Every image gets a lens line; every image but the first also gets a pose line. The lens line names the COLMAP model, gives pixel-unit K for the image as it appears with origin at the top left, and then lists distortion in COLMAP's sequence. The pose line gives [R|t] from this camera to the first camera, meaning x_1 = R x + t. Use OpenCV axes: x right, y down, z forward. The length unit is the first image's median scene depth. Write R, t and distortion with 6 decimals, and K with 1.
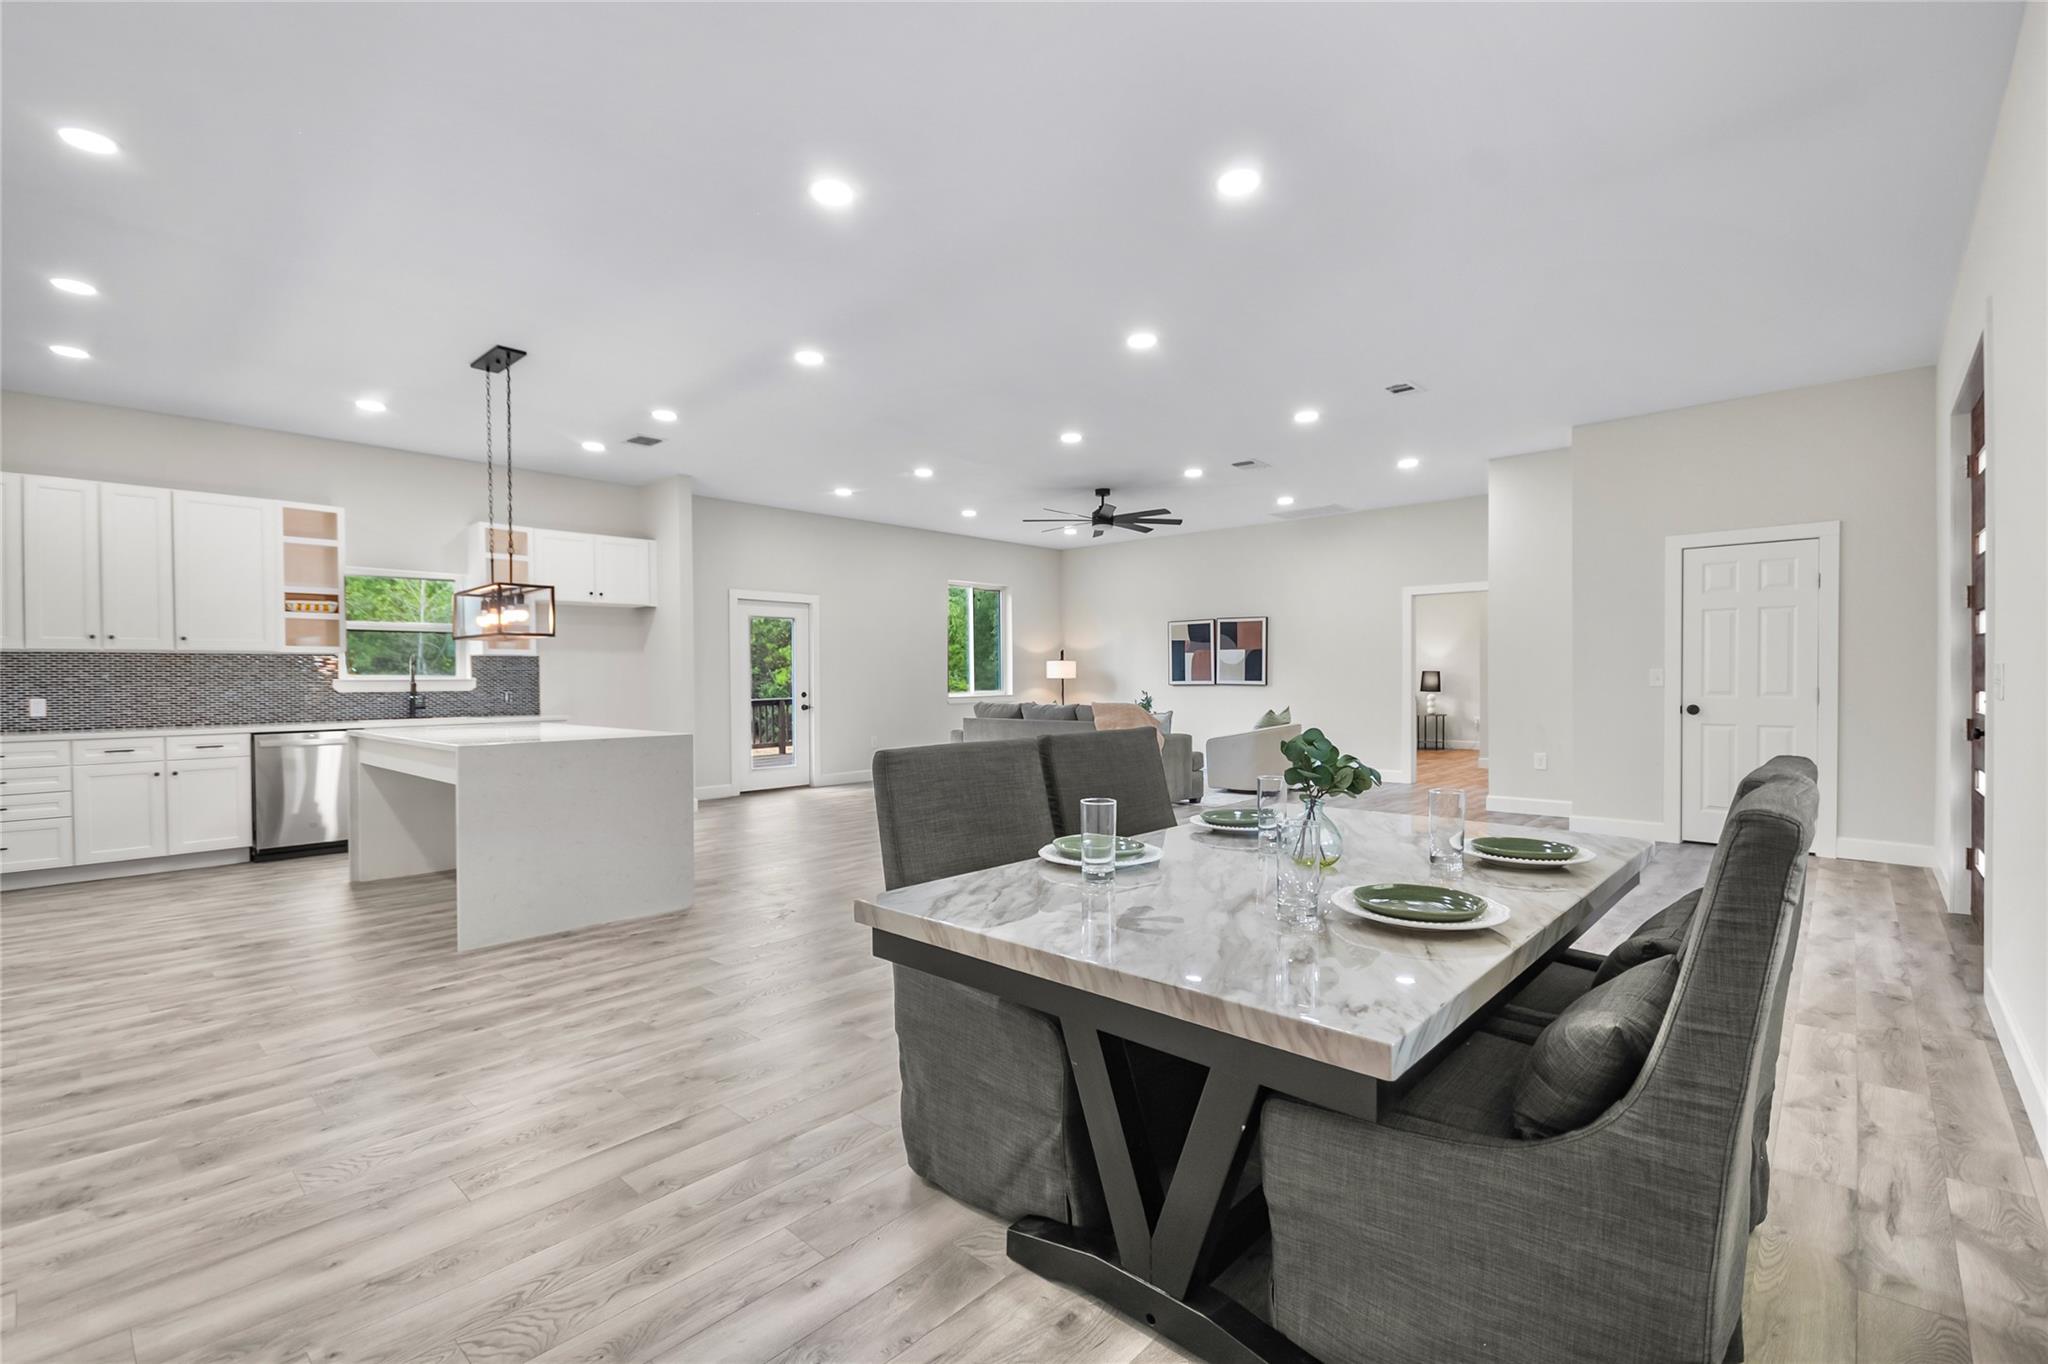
lens RADIAL K [[911.1, 0, 1025.9], [0, 911.1, 687.1], [0, 0, 1]] dist [0.008072, -0.008556]
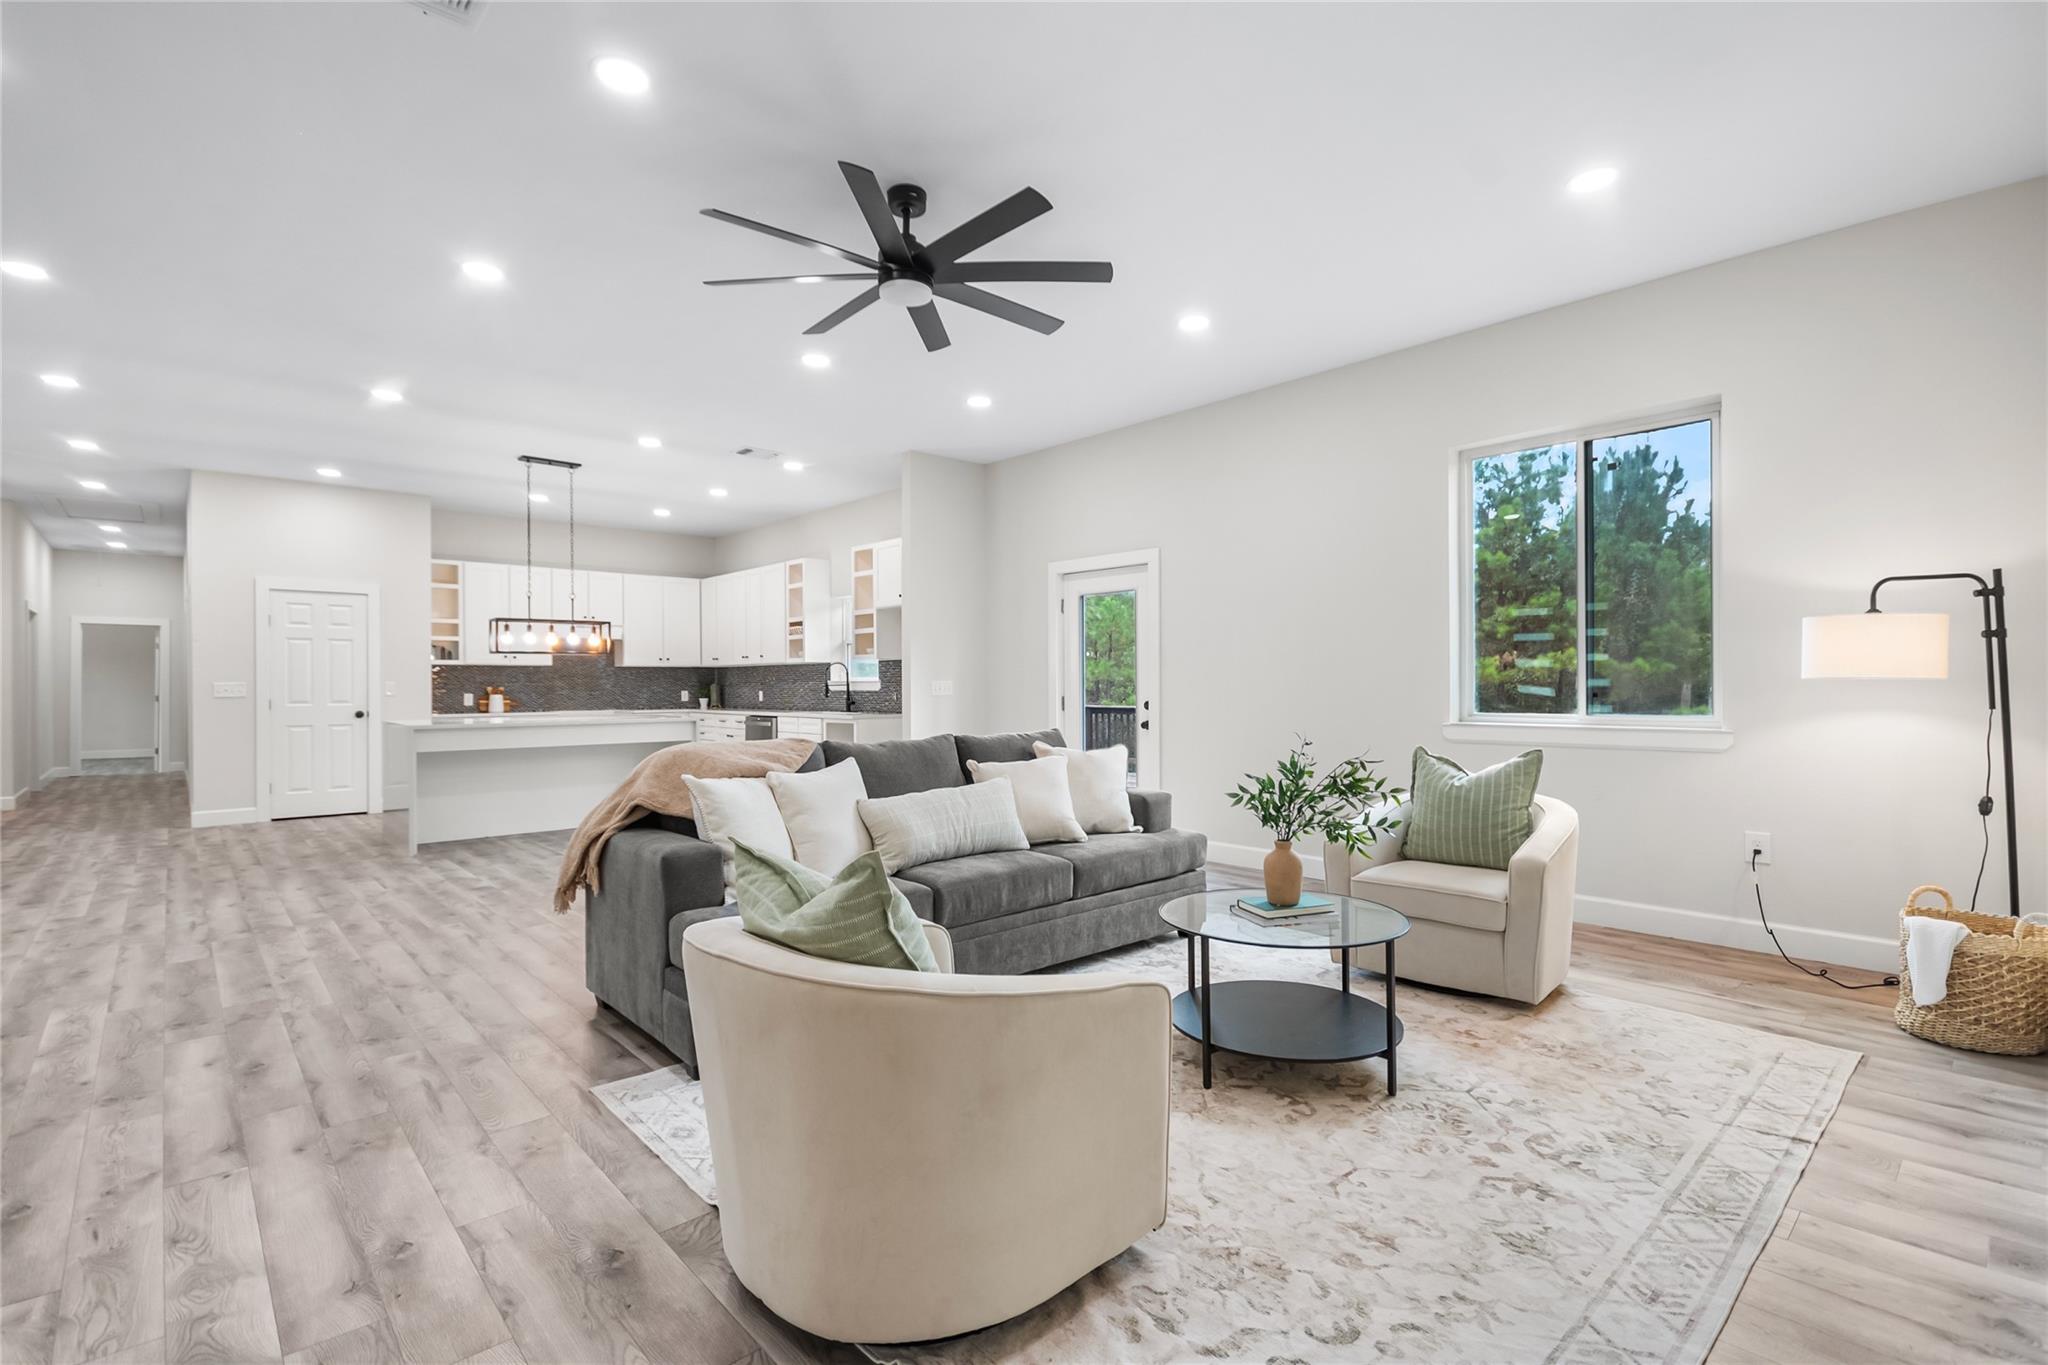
lens RADIAL K [[939.3, 0, 1007.5], [0, 939.3, 688.9], [0, 0, 1]] dist [0.009557, 0.000226]
pose [[-0.115727, 0.017281, -0.993131, 0.643072], [-0.002137, 0.999842, 0.017647, -0.022660], [0.993279, 0.004165, -0.115672, 1.478660]]
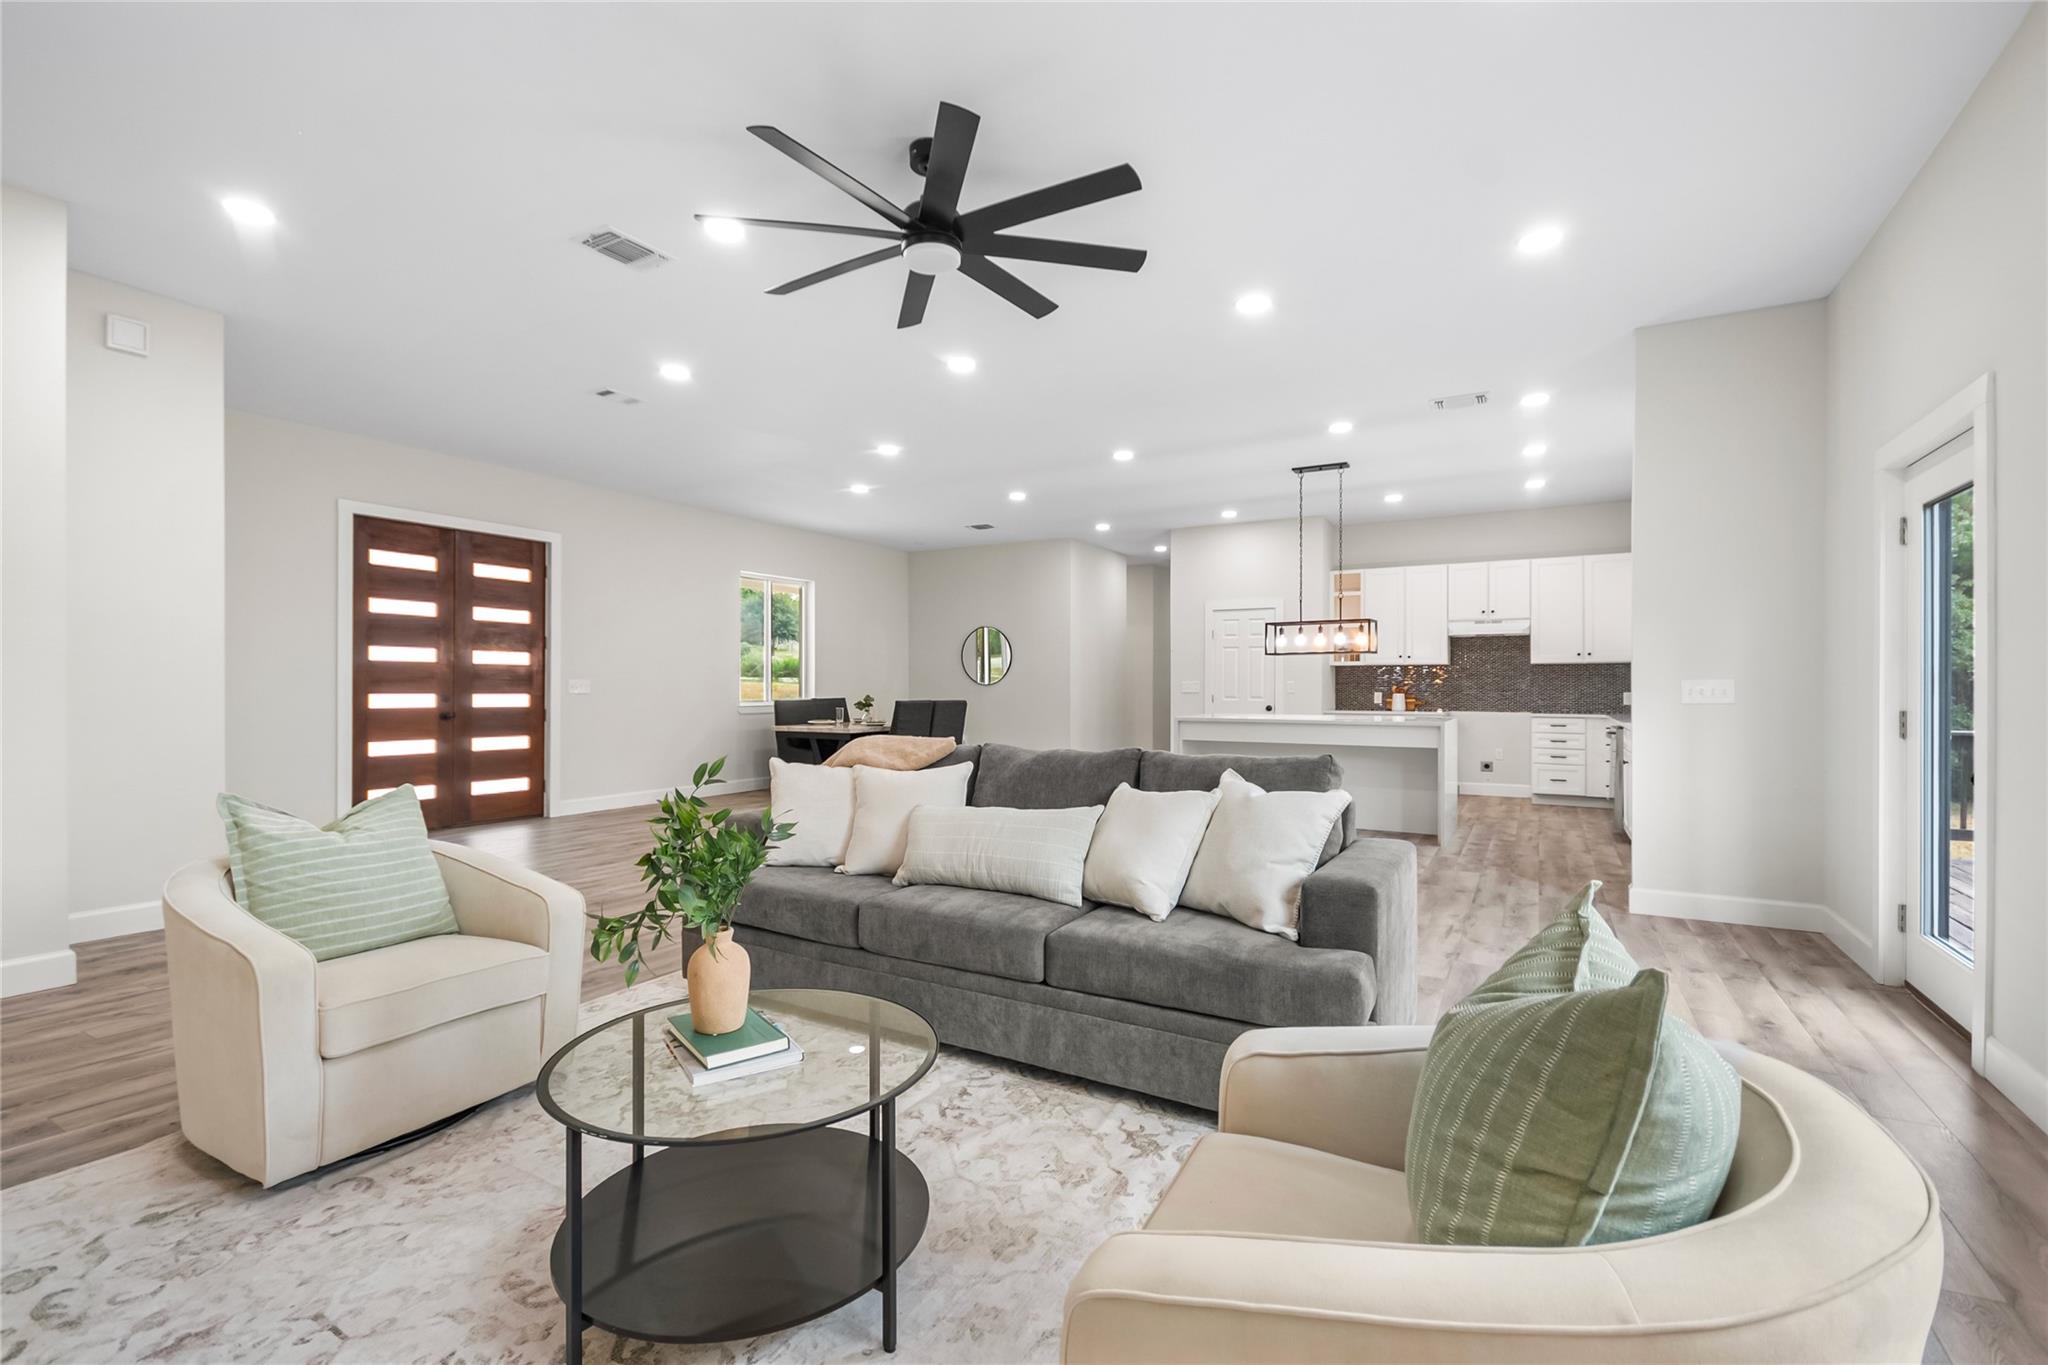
lens RADIAL K [[911.1, 0, 1016.0], [0, 911.1, 683.5], [0, 0, 1]] dist [0.008072, -0.008556]
pose [[-0.980822, 0.010872, -0.194602, 0.152121], [0.009446, 0.999921, 0.008256, -0.020302], [0.194677, 0.006260, -0.980847, 1.847667]]
